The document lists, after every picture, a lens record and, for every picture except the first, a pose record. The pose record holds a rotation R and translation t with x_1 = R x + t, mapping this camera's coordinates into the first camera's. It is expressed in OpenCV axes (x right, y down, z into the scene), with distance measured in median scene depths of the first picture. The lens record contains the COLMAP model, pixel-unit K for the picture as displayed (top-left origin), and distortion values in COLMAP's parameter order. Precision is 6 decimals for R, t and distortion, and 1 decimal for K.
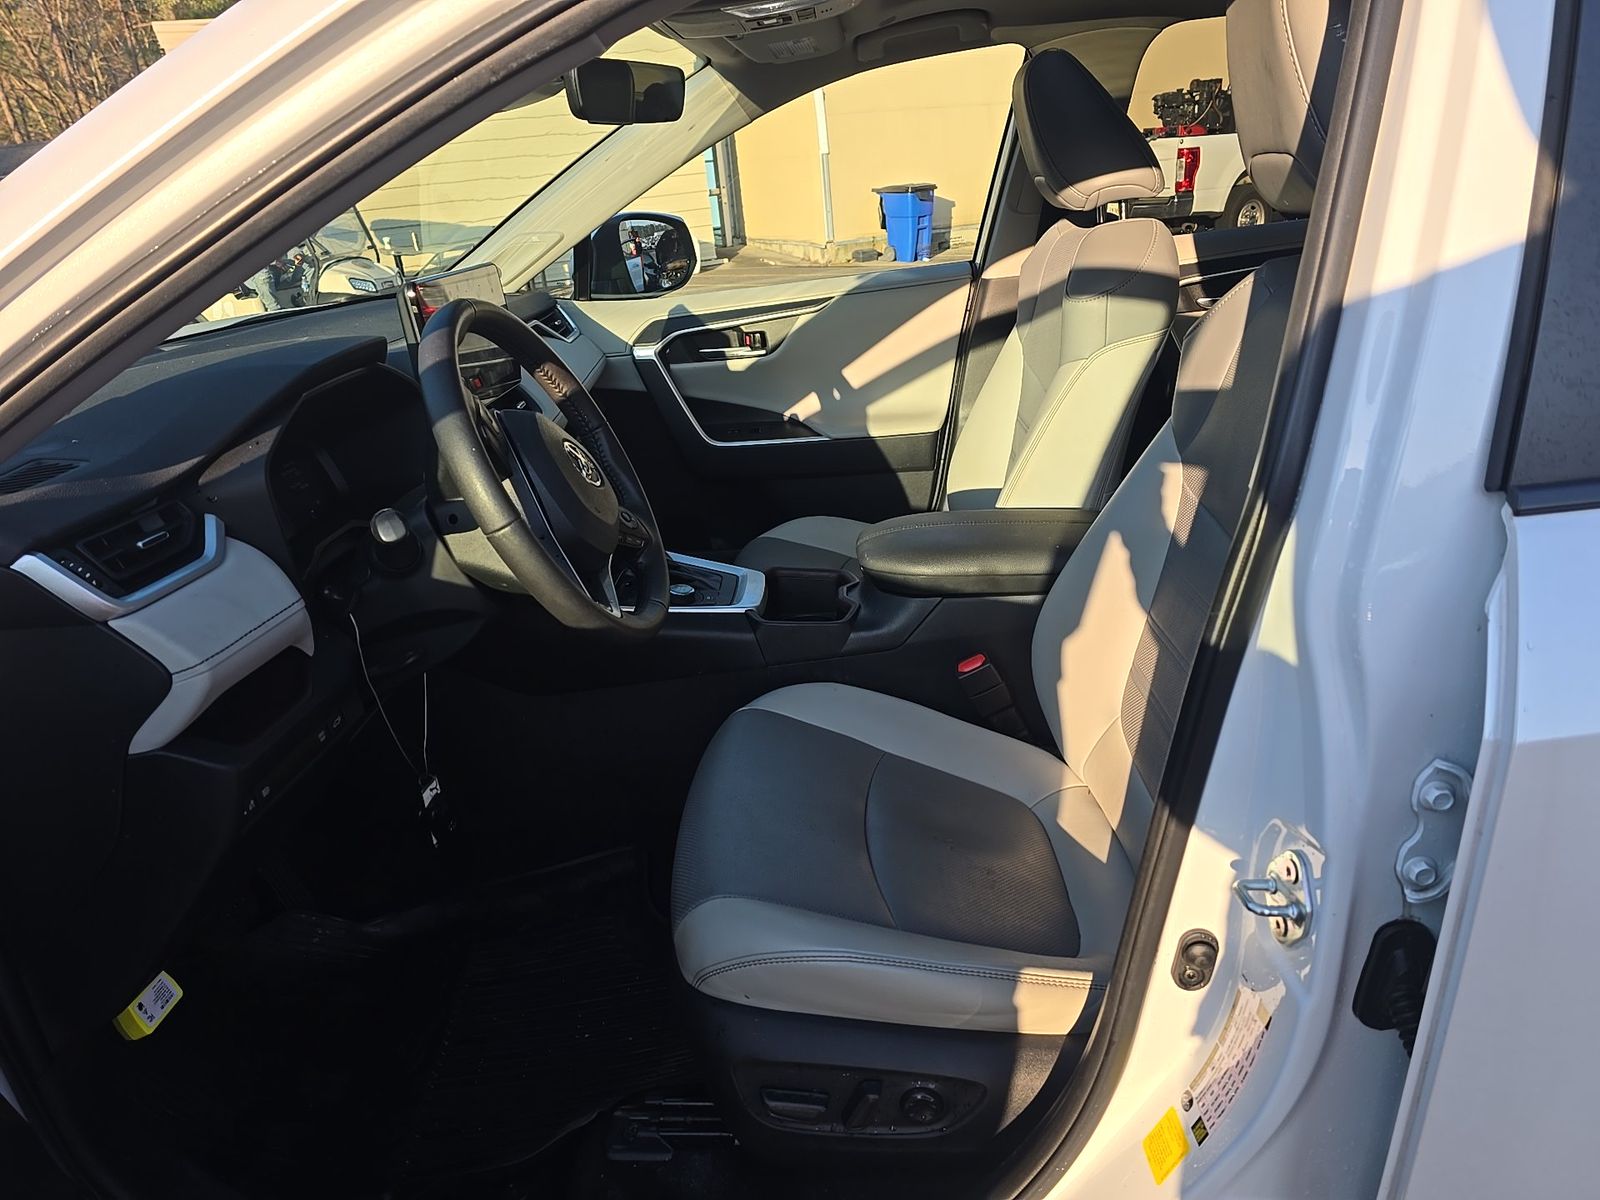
lens RADIAL K [[1067.8, 0, 799.7], [0, 1067.8, 603.8], [0, 0, 1]] dist [0.053047, -0.057822]
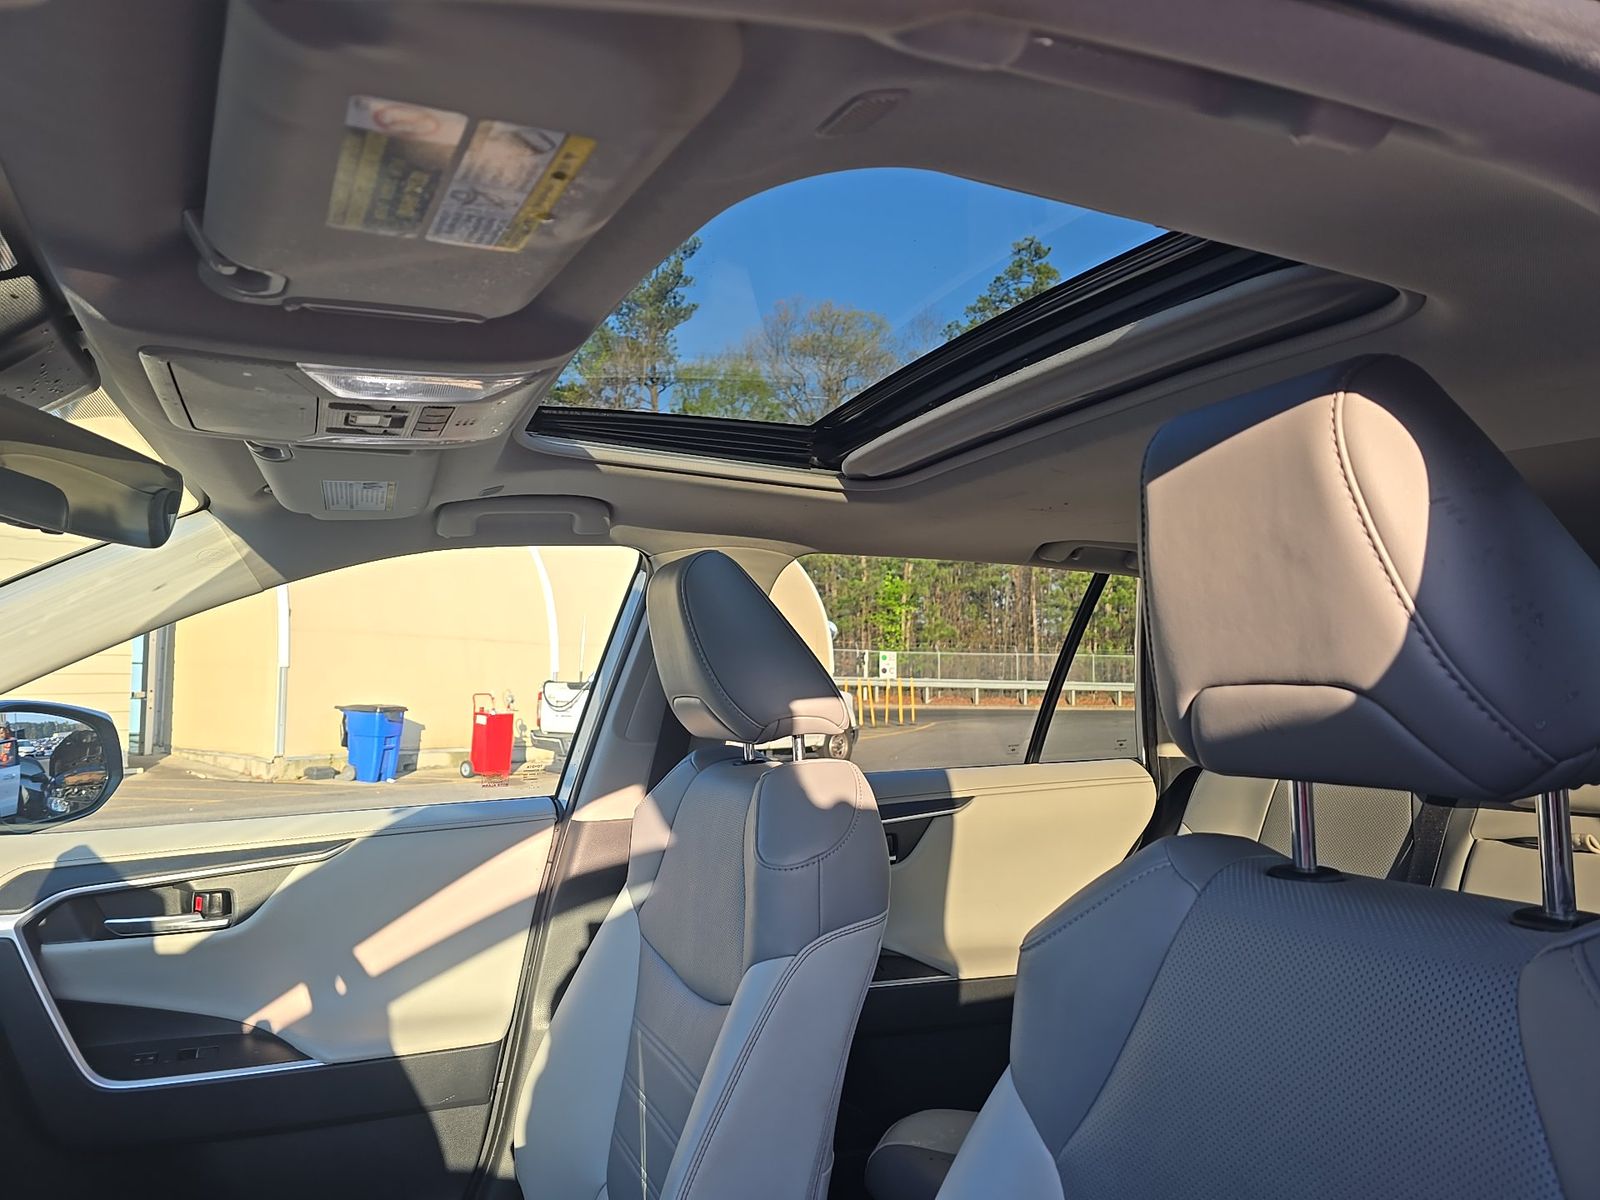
lens RADIAL K [[1067.8, 0, 799.7], [0, 1067.8, 603.8], [0, 0, 1]] dist [0.053047, -0.057822]
pose [[0.885378, 0.124779, 0.447812, -0.041476], [0.095507, 0.893929, -0.437916, -0.090772], [-0.454955, 0.430490, 0.779548, 0.266378]]
